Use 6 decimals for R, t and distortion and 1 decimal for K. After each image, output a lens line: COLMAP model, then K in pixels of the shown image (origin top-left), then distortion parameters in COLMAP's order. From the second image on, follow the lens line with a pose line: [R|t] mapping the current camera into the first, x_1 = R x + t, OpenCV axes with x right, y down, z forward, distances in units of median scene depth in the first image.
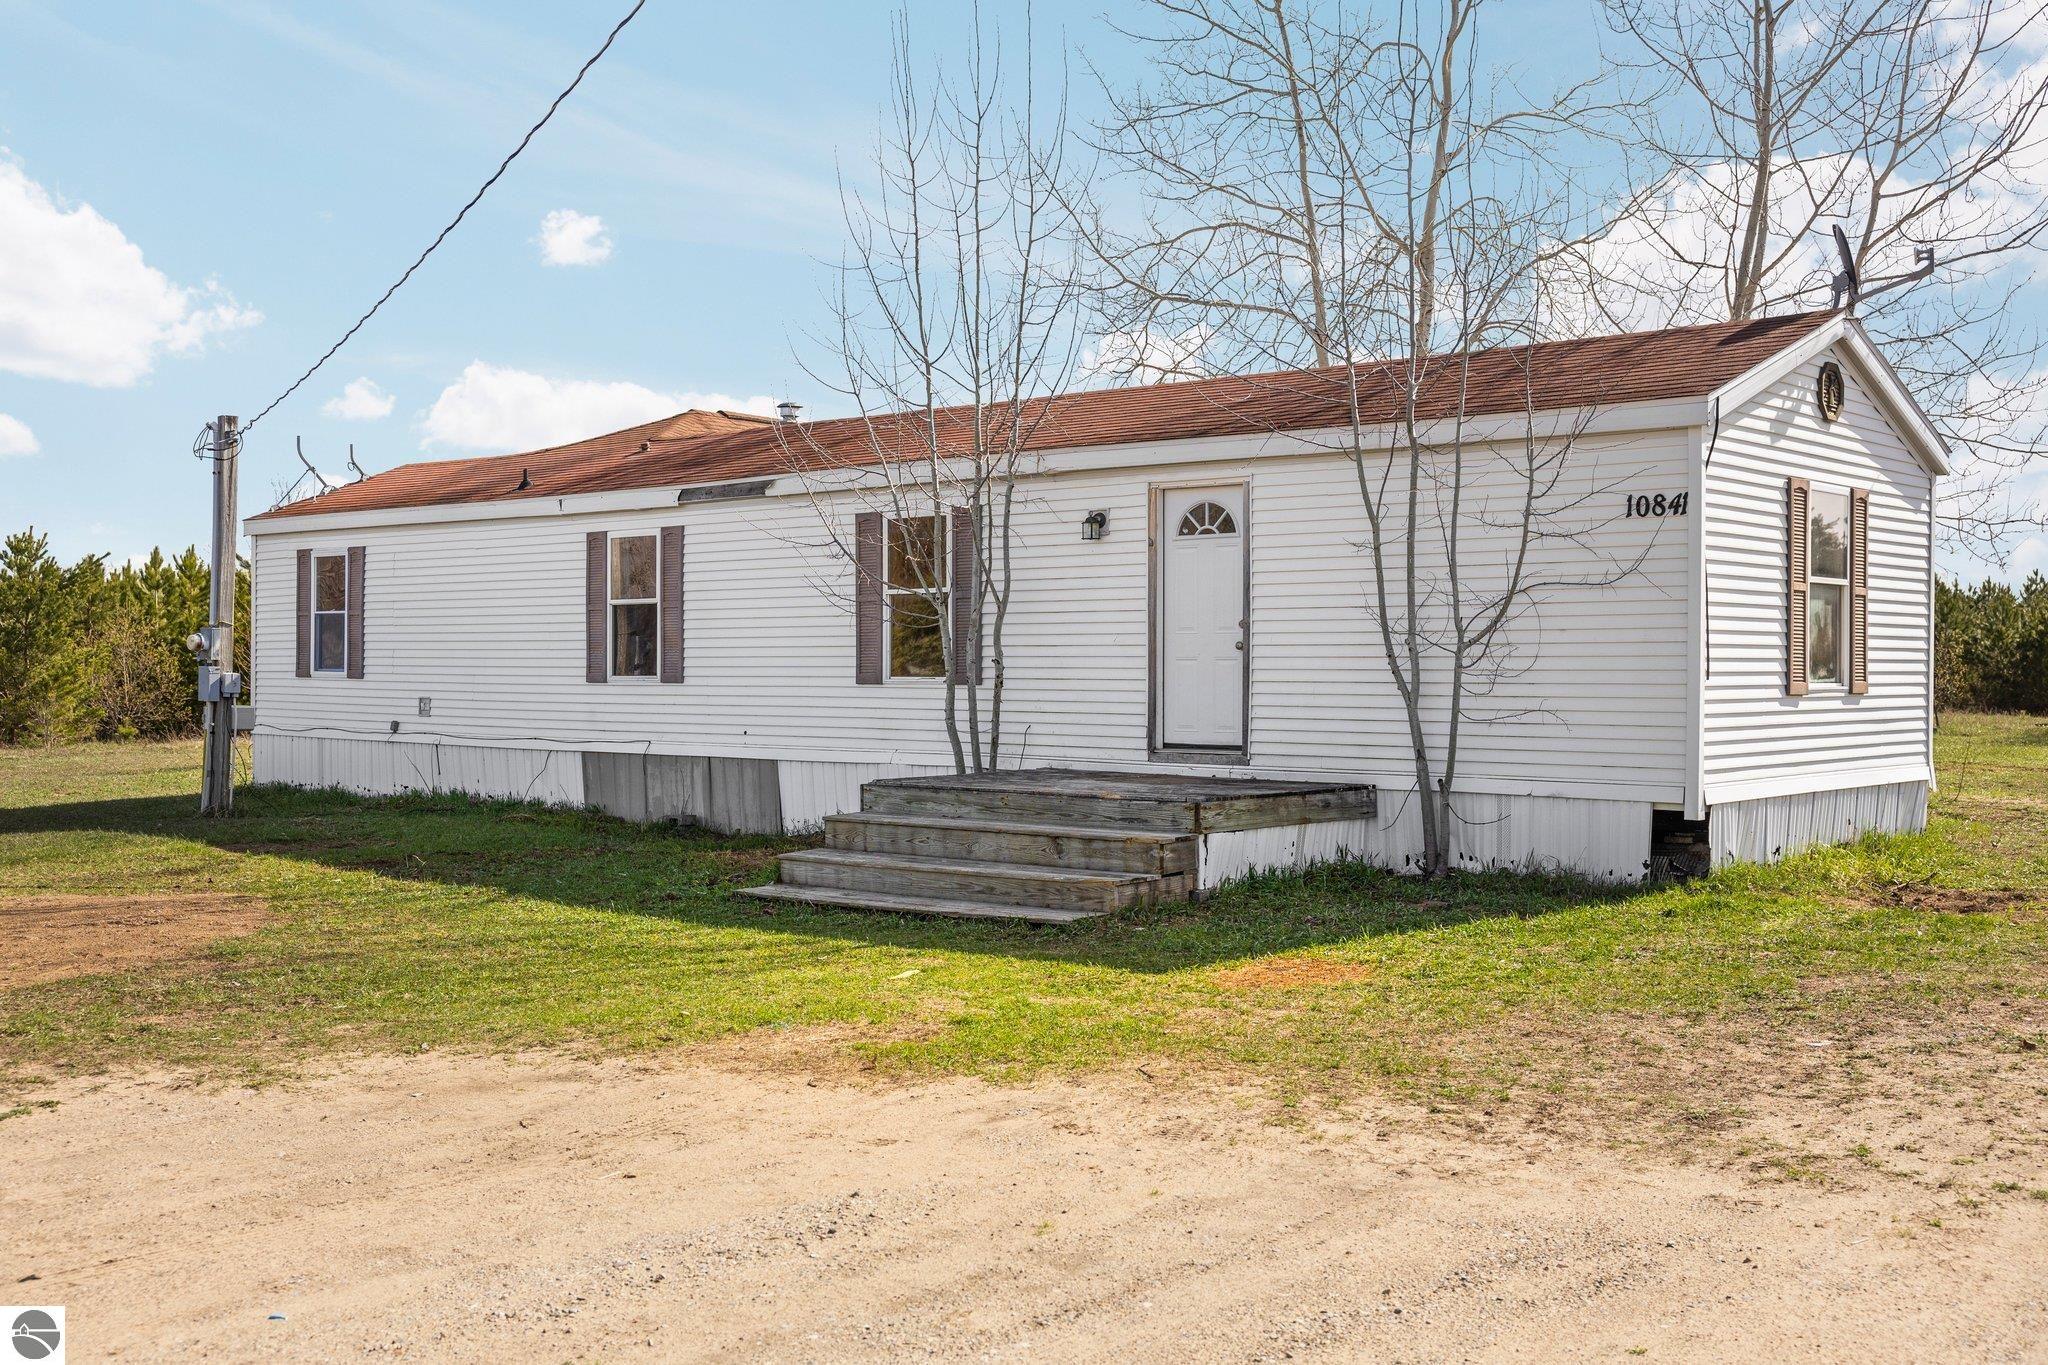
lens RADIAL K [[2170.9, 0, 1024.0], [0, 2170.9, 682.5], [0, 0, 1]] dist [-0.003496, -0.013513]
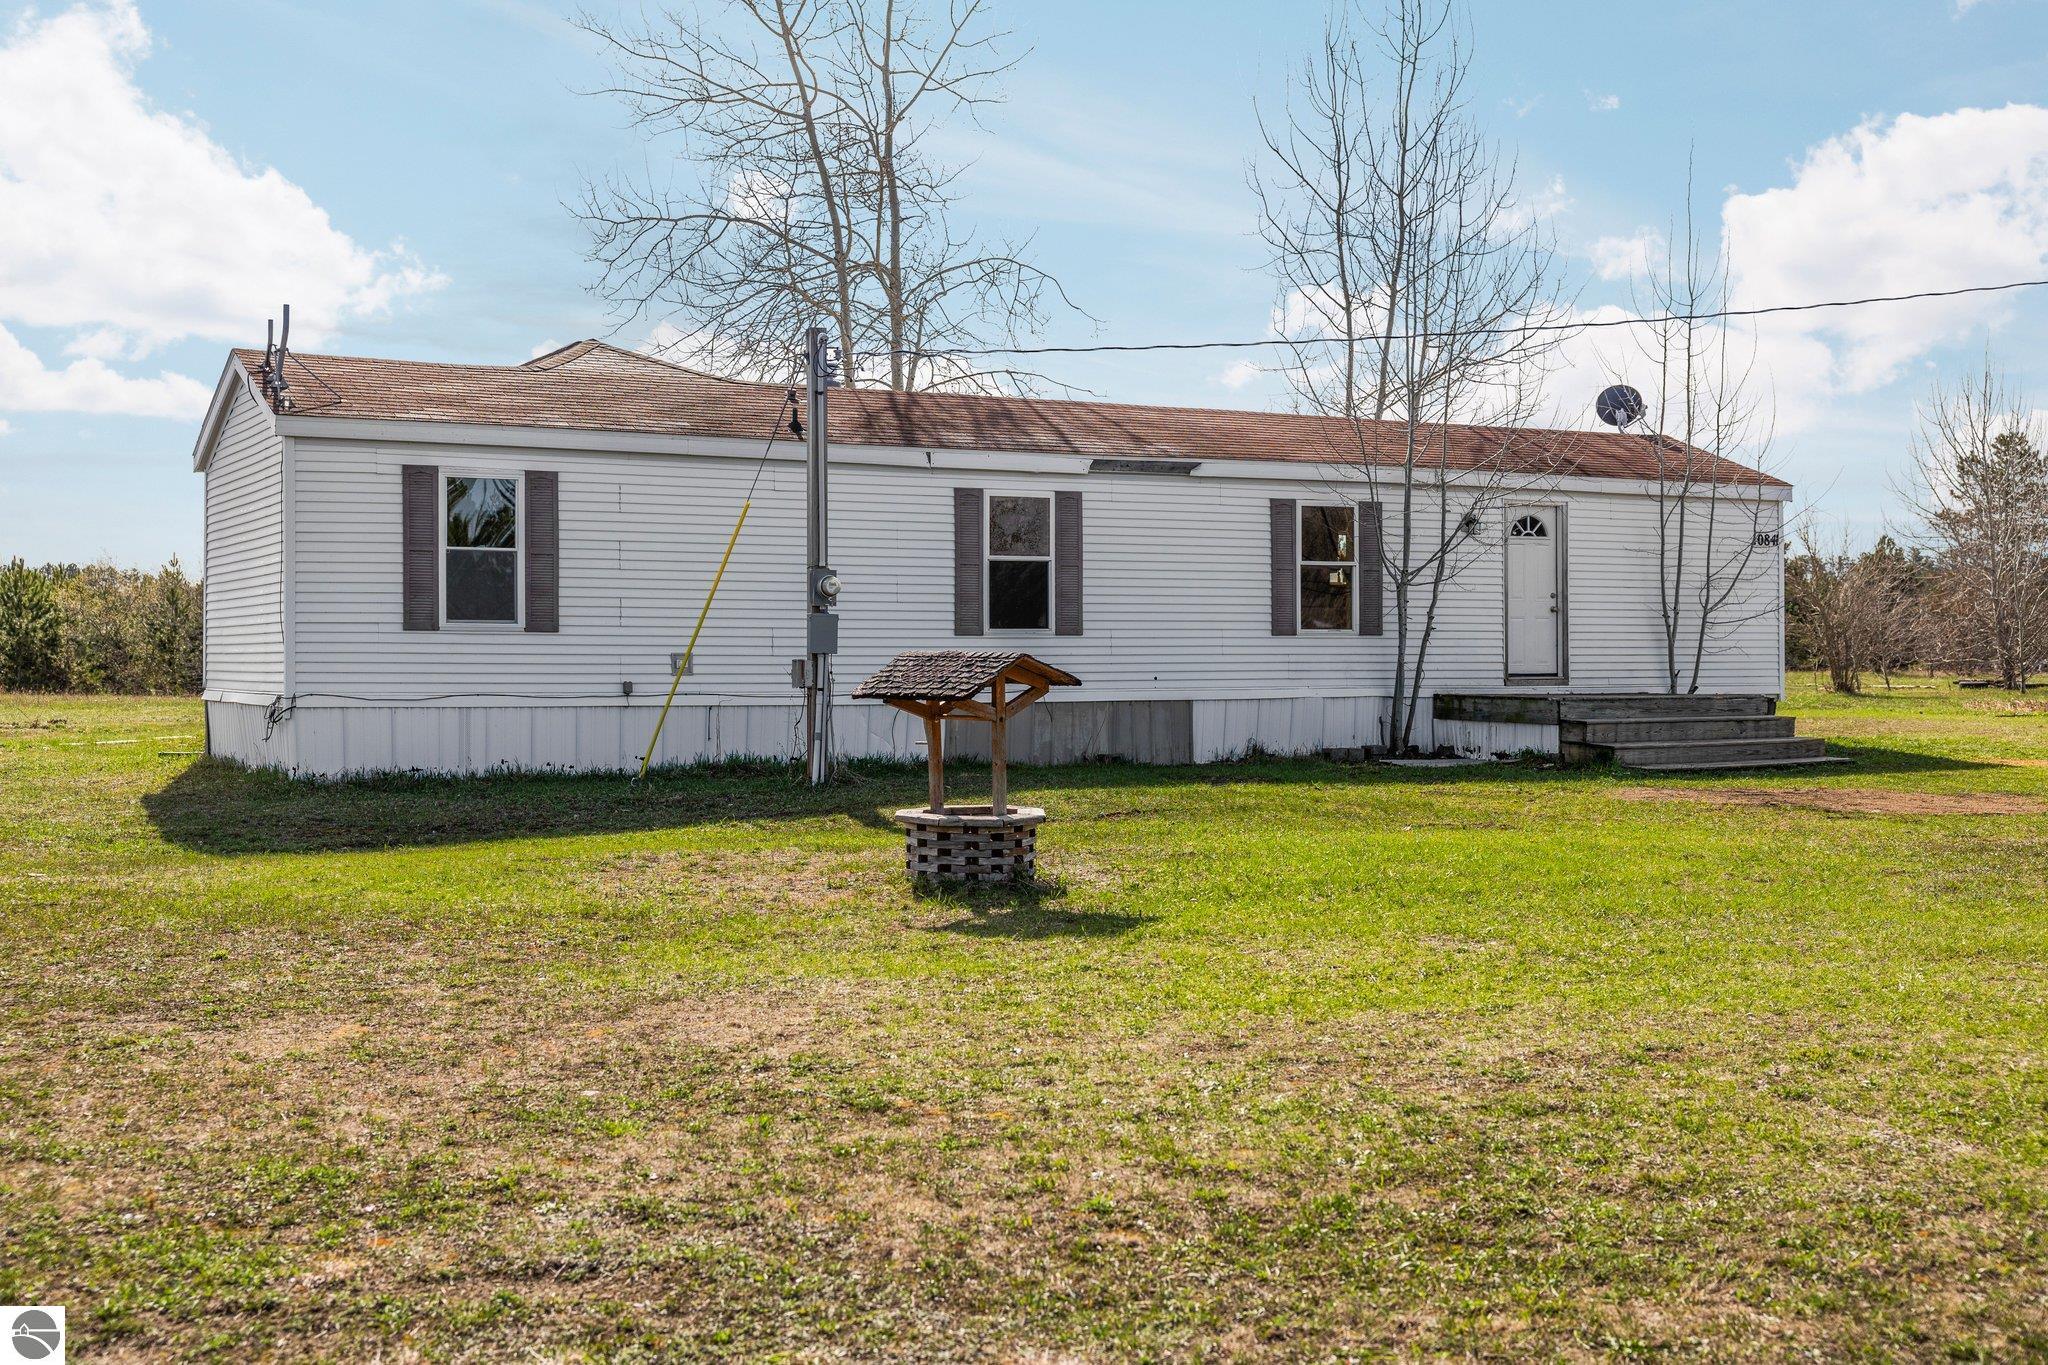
lens RADIAL K [[2277.4, 0, 1024.0], [0, 2277.4, 682.5], [0, 0, 1]] dist [0.003682, -0.005788]
pose [[0.339999, -0.007670, 0.940395, -1.300340], [0.013273, 0.999906, 0.003357, 0.020653], [-0.940332, 0.011340, 0.340069, 0.662049]]
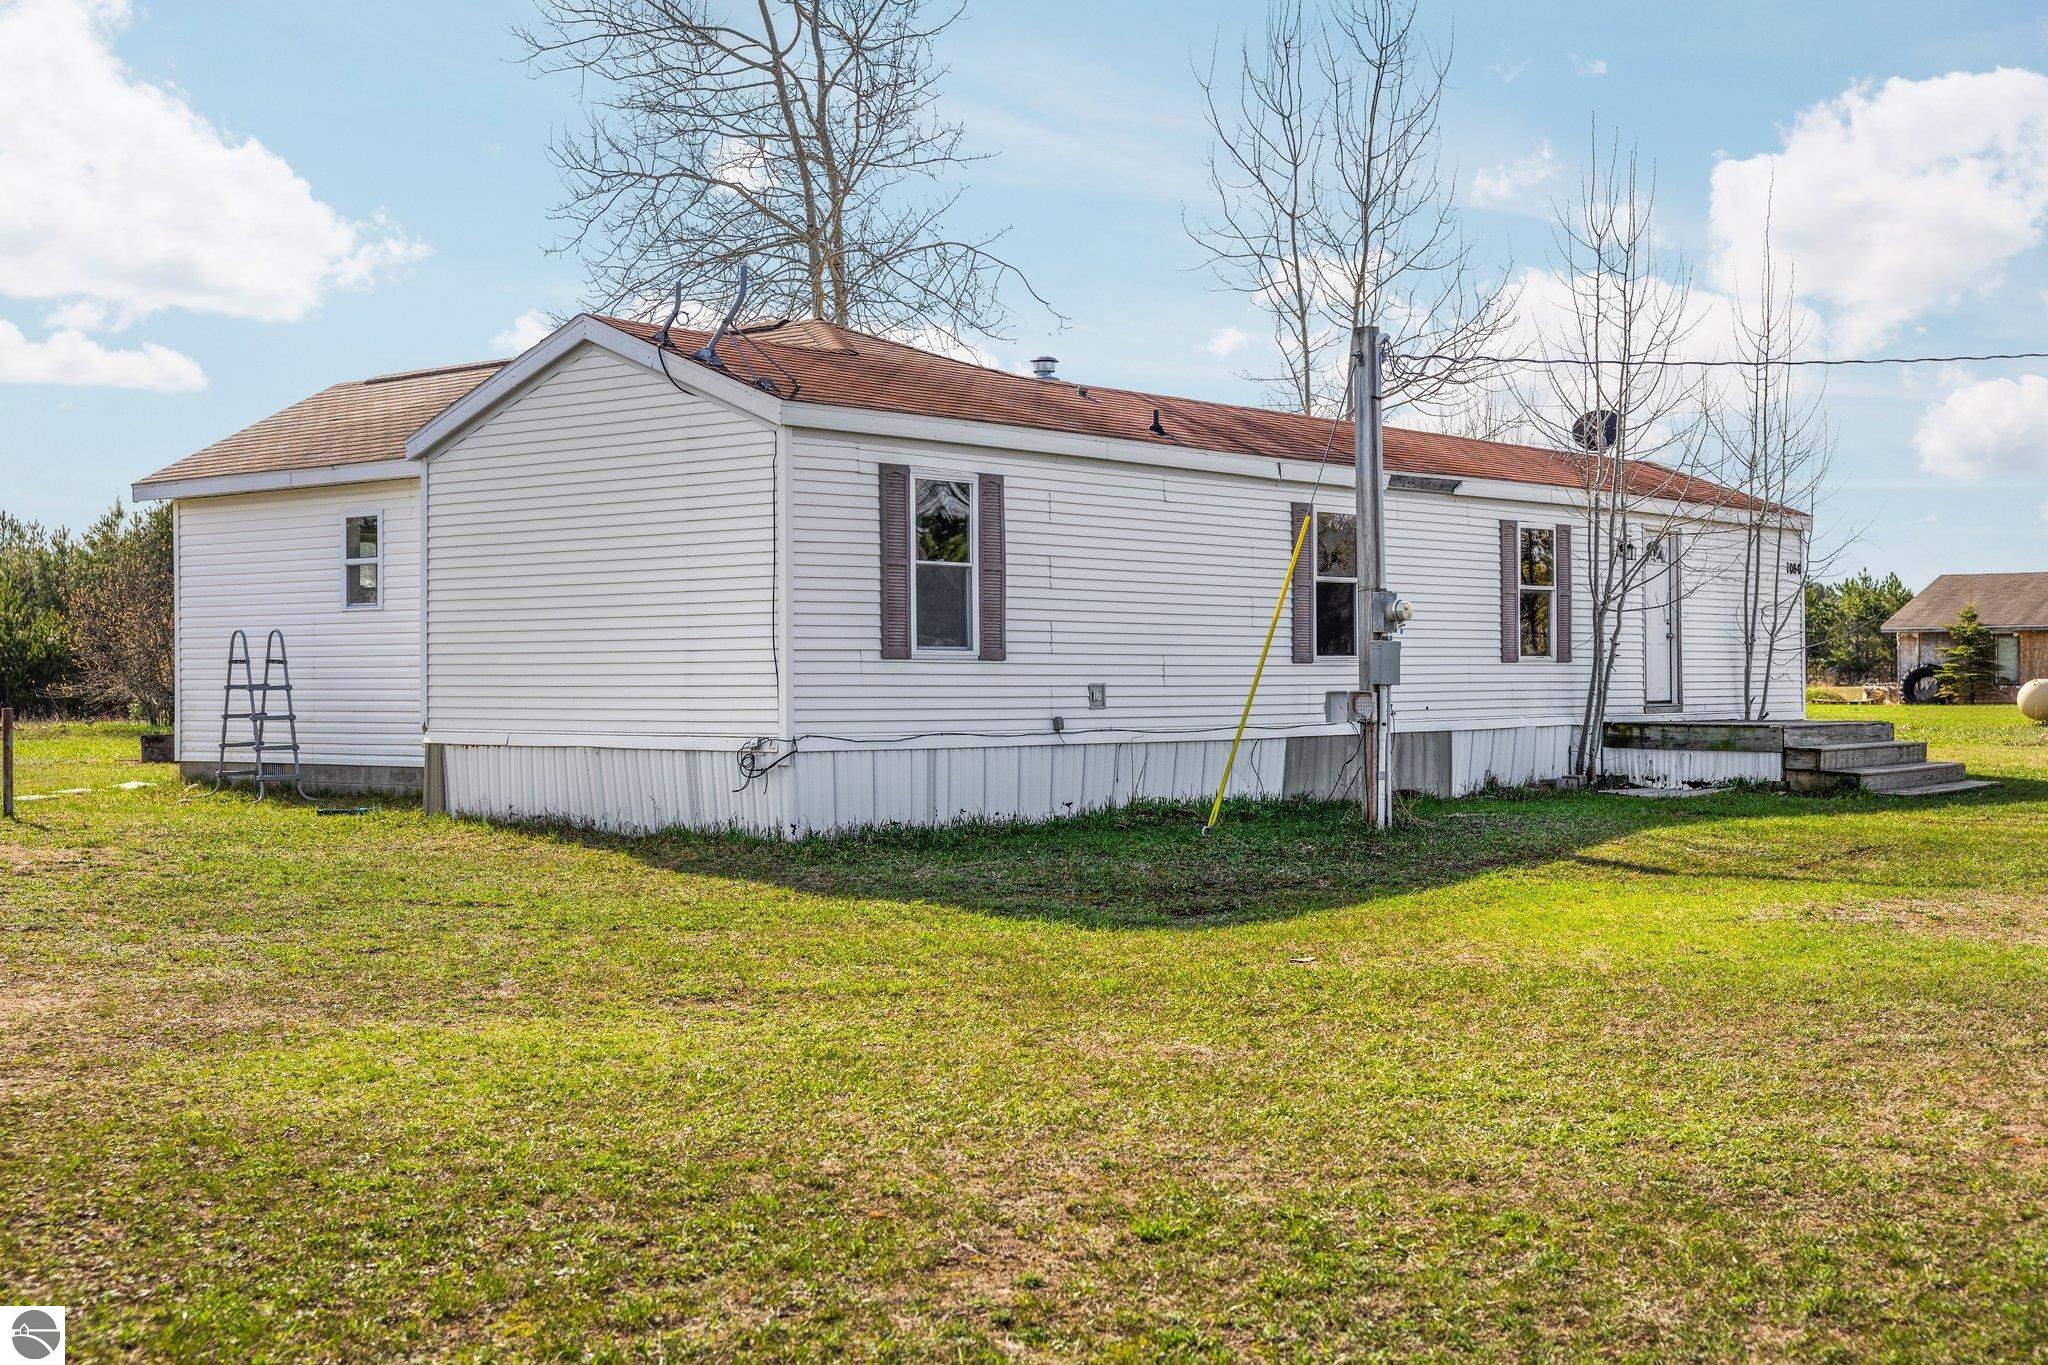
lens RADIAL K [[2472.7, 0, 1024.0], [0, 2472.7, 682.5], [0, 0, 1]] dist [-0.013089, 0.008578]
pose [[-0.021617, -0.000251, 0.999766, -1.372265], [0.016435, 0.999865, 0.000606, 0.006271], [-0.999631, 0.016444, -0.021610, 1.240717]]
